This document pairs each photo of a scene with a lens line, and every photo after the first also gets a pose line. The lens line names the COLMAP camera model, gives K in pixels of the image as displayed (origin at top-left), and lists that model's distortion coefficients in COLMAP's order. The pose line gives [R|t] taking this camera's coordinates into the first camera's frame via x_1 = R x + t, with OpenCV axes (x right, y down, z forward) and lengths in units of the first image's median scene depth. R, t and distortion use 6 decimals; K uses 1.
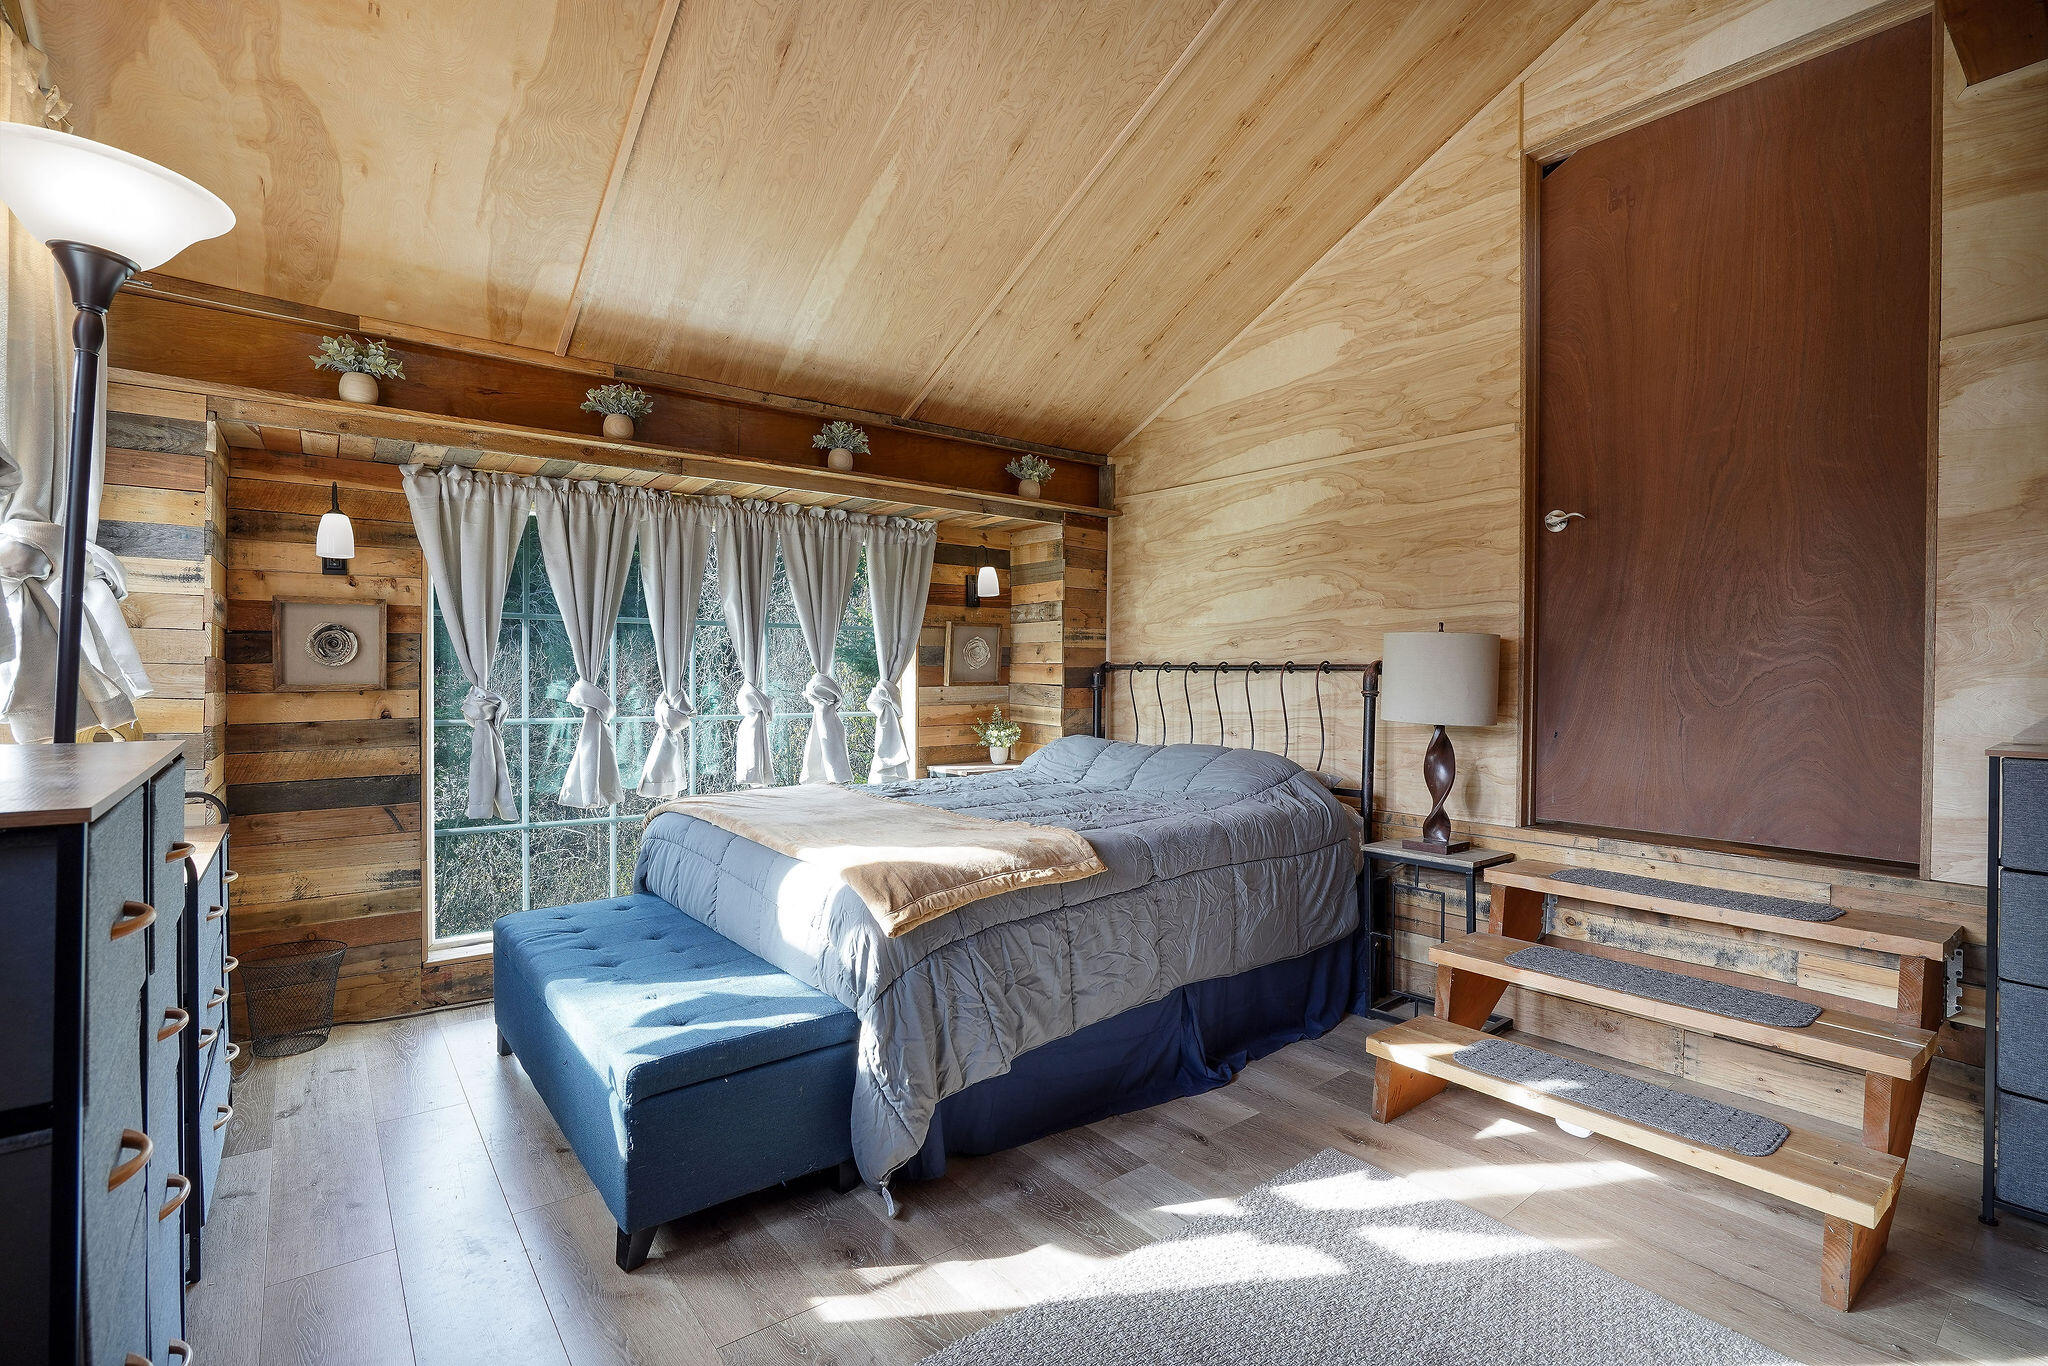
lens RADIAL K [[941.2, 0, 1031.0], [0, 941.2, 682.6], [0, 0, 1]] dist [-0.029055, -0.000276]
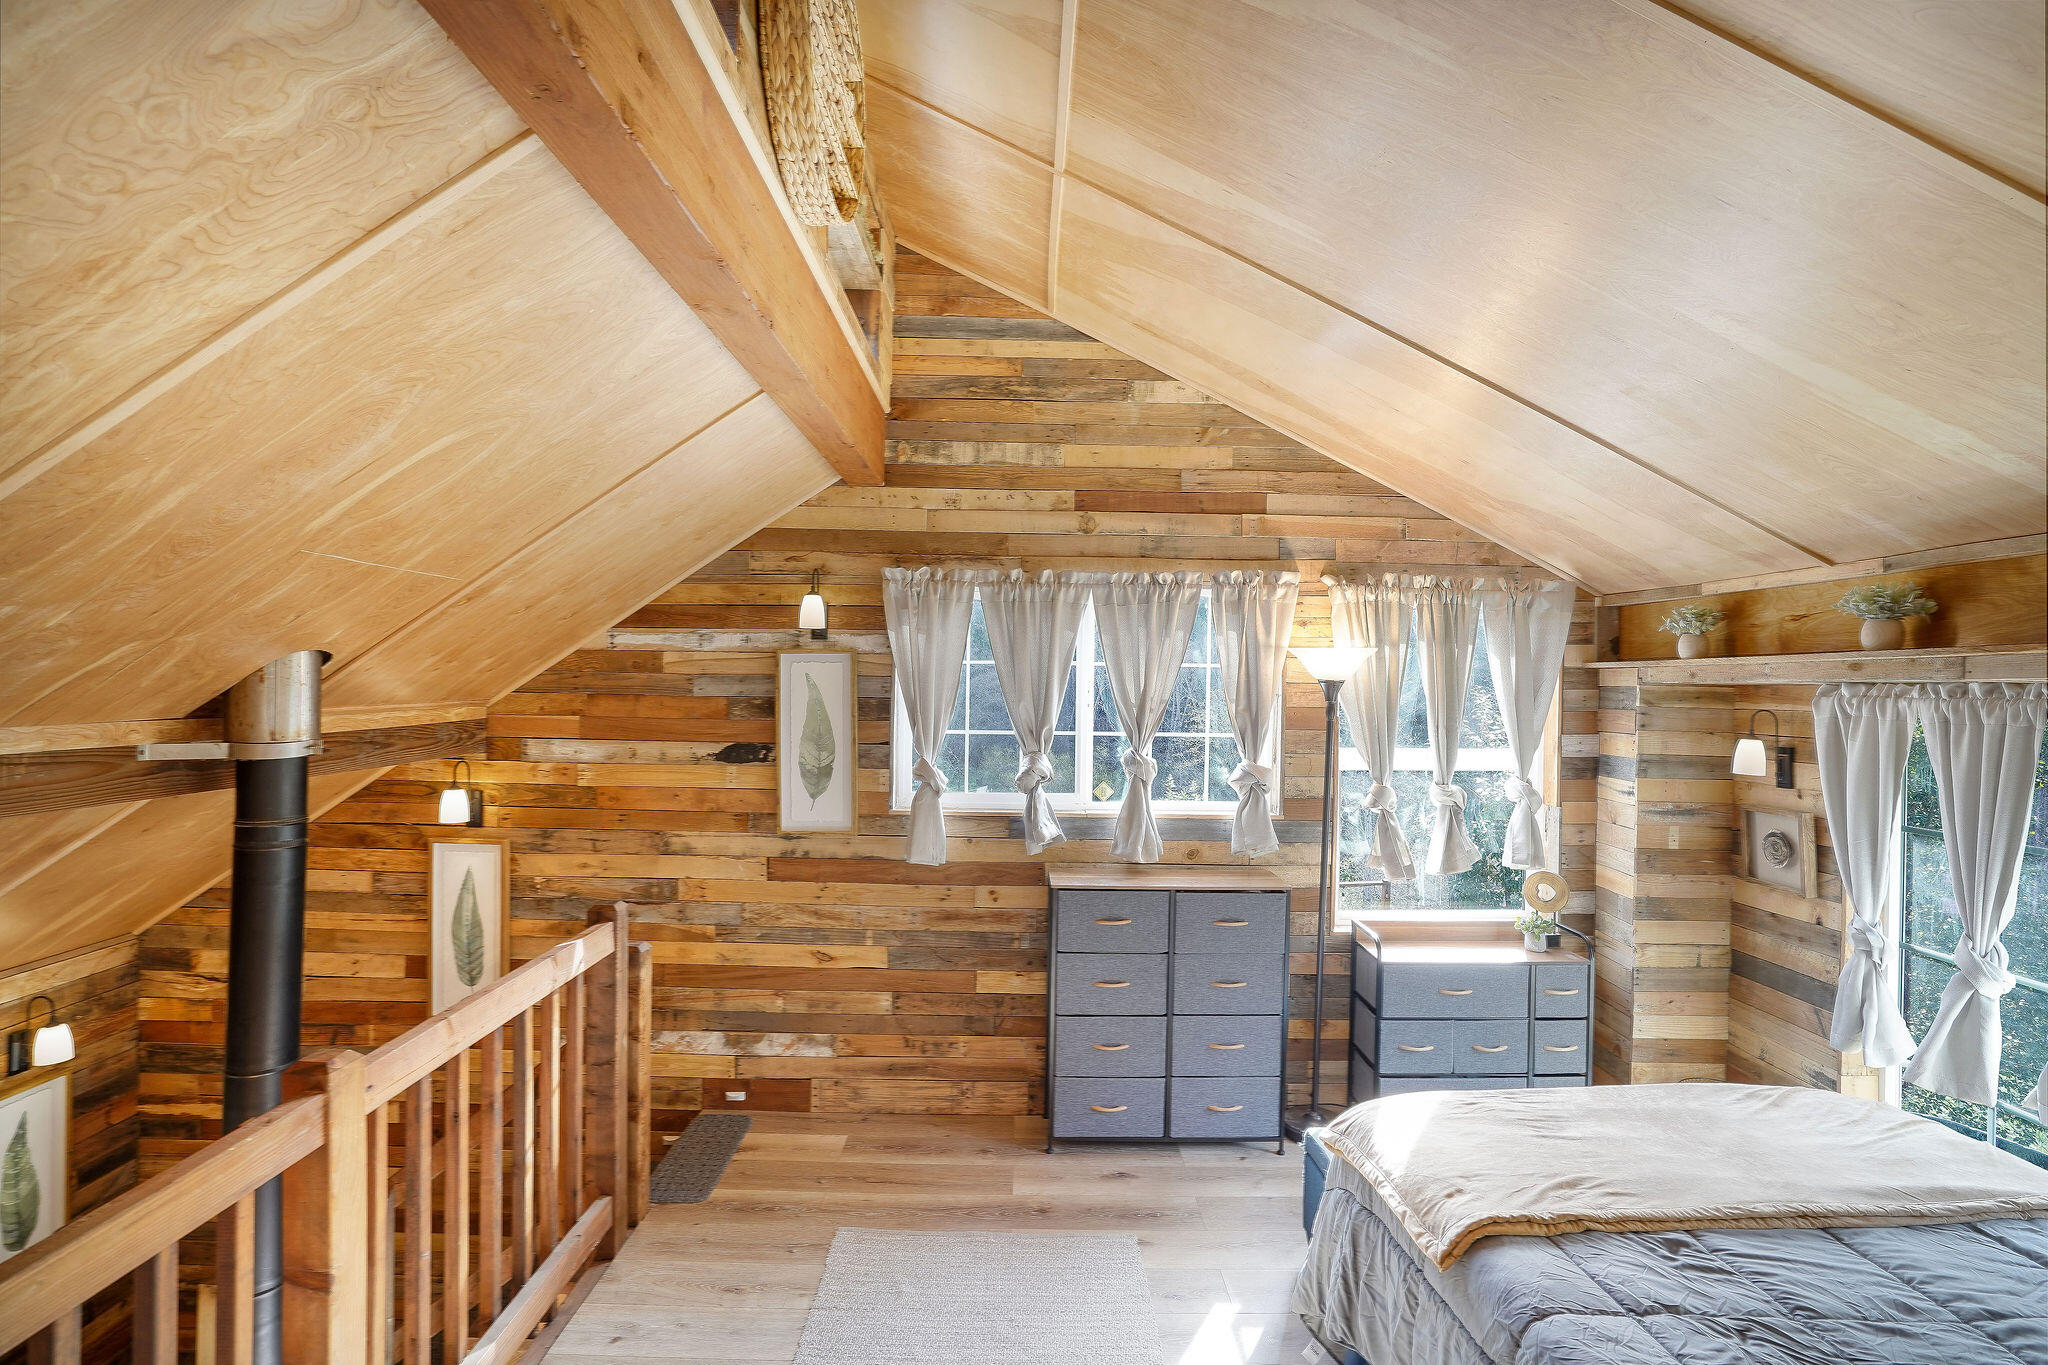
lens RADIAL K [[941.2, 0, 1031.0], [0, 941.2, 682.1], [0, 0, 1]] dist [-0.029055, -0.000276]
pose [[-0.618361, -0.018477, -0.785677, 0.699350], [-0.025933, 0.999659, -0.003099, -0.213291], [0.785466, 0.018459, -0.618629, 0.939784]]
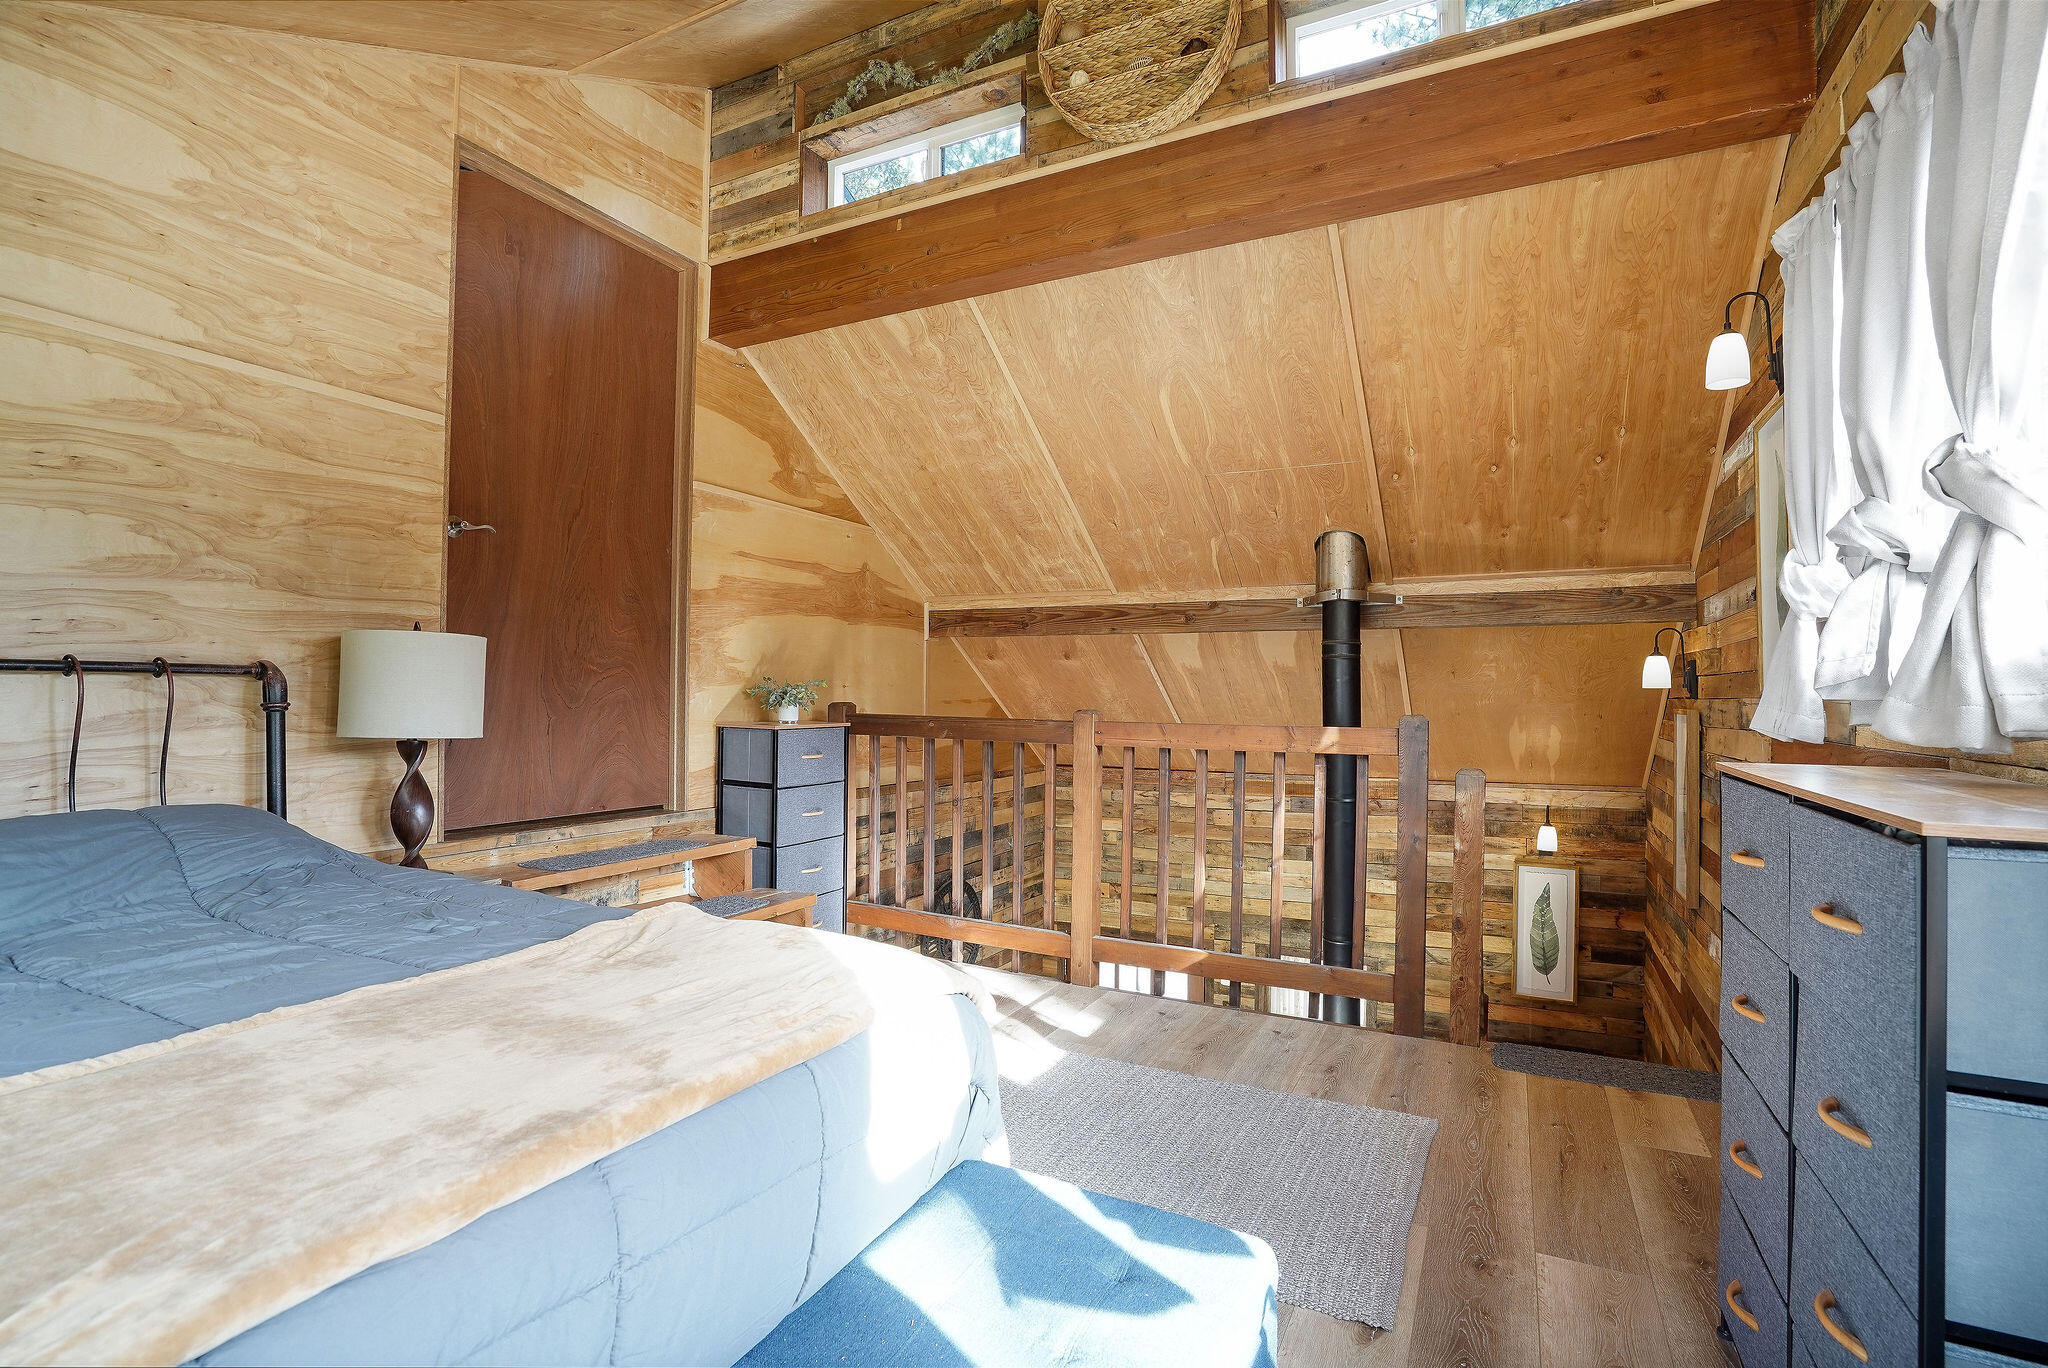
lens RADIAL K [[941.2, 0, 1031.0], [0, 941.2, 683.6], [0, 0, 1]] dist [-0.029055, -0.000276]
pose [[-0.417124, -0.004523, 0.908838, -0.582433], [-0.007307, 0.999972, 0.001622, -0.012779], [-0.908820, -0.005964, -0.417145, 0.847752]]
